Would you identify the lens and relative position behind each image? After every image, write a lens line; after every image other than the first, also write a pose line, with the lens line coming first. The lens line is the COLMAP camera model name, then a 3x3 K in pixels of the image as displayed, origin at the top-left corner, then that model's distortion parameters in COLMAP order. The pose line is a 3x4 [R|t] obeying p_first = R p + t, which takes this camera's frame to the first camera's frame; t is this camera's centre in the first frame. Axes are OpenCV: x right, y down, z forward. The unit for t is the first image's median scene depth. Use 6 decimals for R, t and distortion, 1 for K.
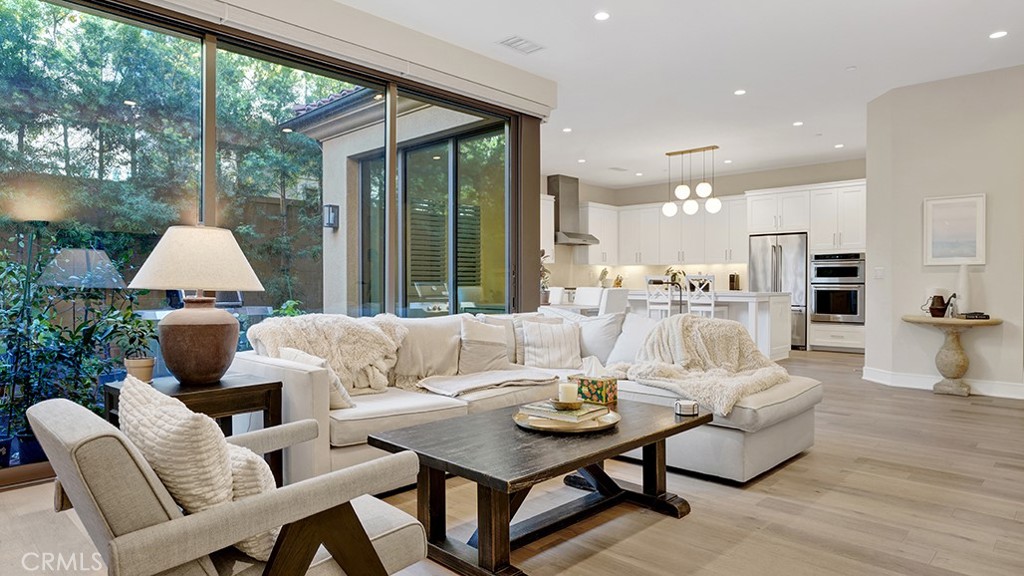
lens RADIAL K [[637.0, 0, 520.9], [0, 637.0, 282.7], [0, 0, 1]] dist [-0.010322, 0.004367]
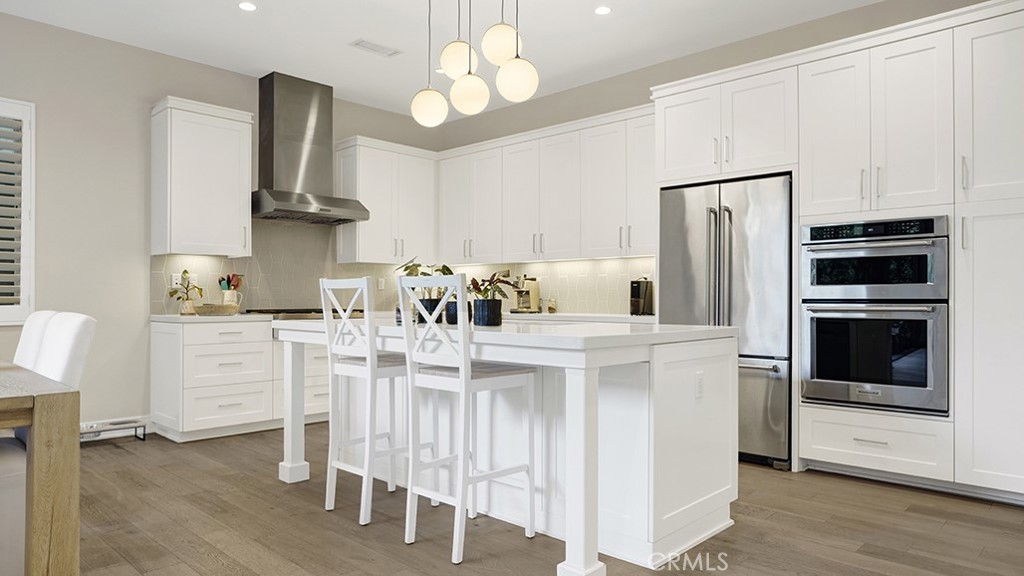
lens RADIAL K [[650.9, 0, 515.0], [0, 650.9, 292.3], [0, 0, 1]] dist [-0.020907, 0.015389]
pose [[0.999663, -0.001275, -0.025914, 0.292329], [0.001106, 0.999978, -0.006539, -0.001621], [0.025922, 0.006508, 0.999643, 0.601010]]
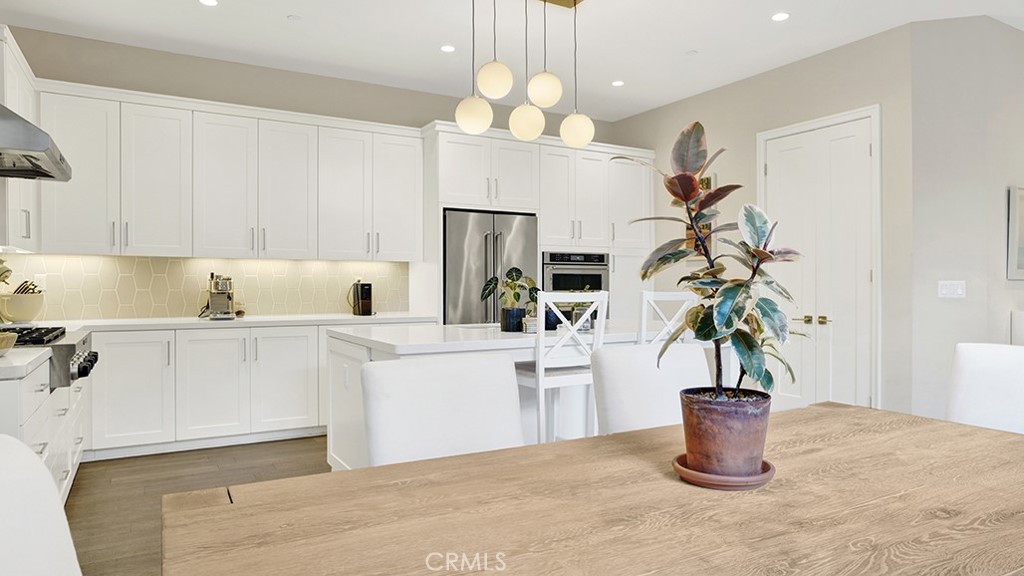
lens RADIAL K [[639.6, 0, 535.6], [0, 639.6, 290.4], [0, 0, 1]] dist [-0.021853, -0.001763]
pose [[0.295821, -0.010460, 0.955186, -0.122387], [-0.003618, 0.999921, 0.012070, -0.015521], [-0.955236, -0.007026, 0.295760, 0.832748]]
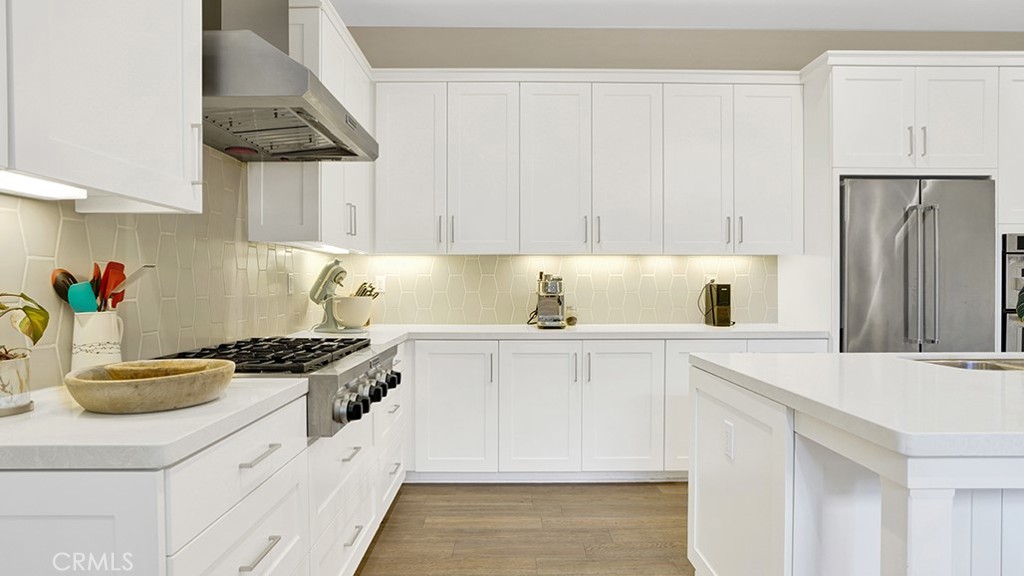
lens RADIAL K [[577.7, 0, 513.0], [0, 577.7, 290.2], [0, 0, 1]] dist [-0.026397, 0.002754]
pose [[0.750181, -0.008407, 0.661179, 0.010798], [-0.000379, 0.999914, 0.013145, -0.015418], [-0.661233, -0.010112, 0.750113, 0.946712]]
